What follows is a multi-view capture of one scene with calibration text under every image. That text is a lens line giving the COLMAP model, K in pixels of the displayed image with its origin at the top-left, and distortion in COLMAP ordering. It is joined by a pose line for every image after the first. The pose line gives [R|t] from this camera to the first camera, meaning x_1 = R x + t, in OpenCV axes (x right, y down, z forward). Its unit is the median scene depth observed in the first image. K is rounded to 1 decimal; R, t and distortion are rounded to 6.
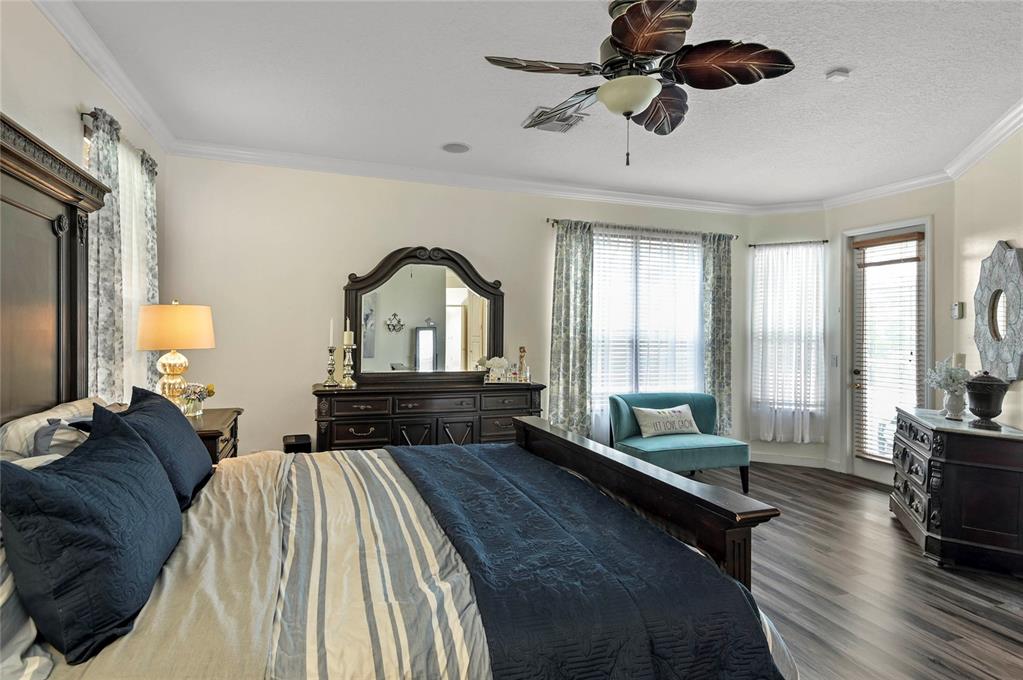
lens RADIAL K [[541.9, 0, 507.1], [0, 541.9, 333.4], [0, 0, 1]] dist [0.019214, -0.006146]
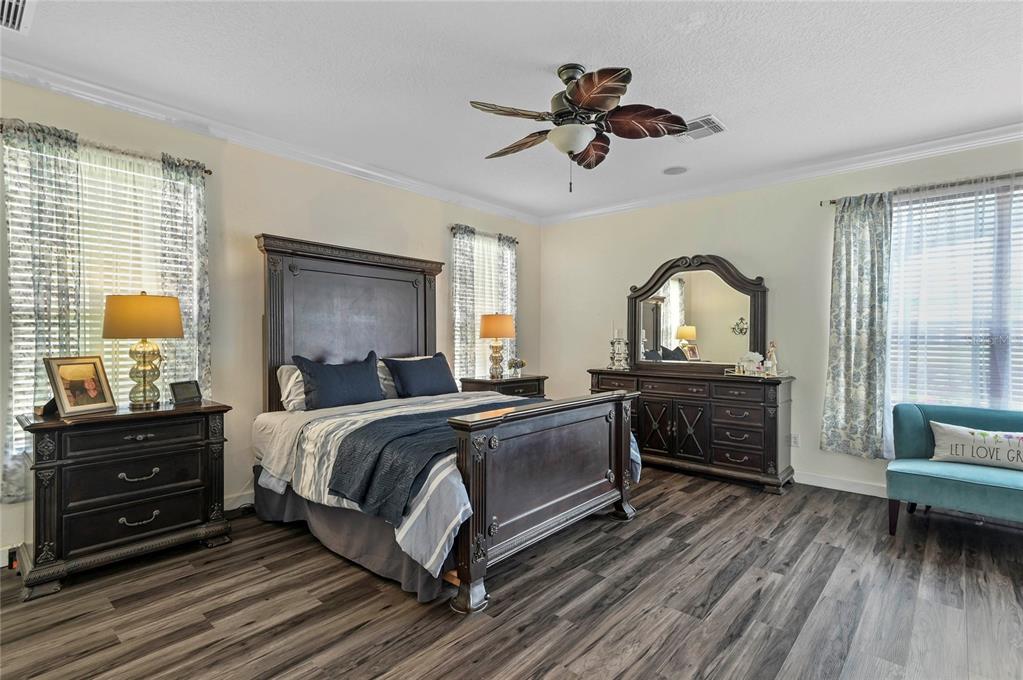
lens RADIAL K [[473.8, 0, 506.8], [0, 473.8, 340.3], [0, 0, 1]] dist [0.000431, -0.000372]
pose [[0.479222, 0.001065, -0.877693, 0.536219], [0.004113, 0.999986, 0.003459, 0.016489], [0.877684, -0.005268, 0.479211, 0.158744]]
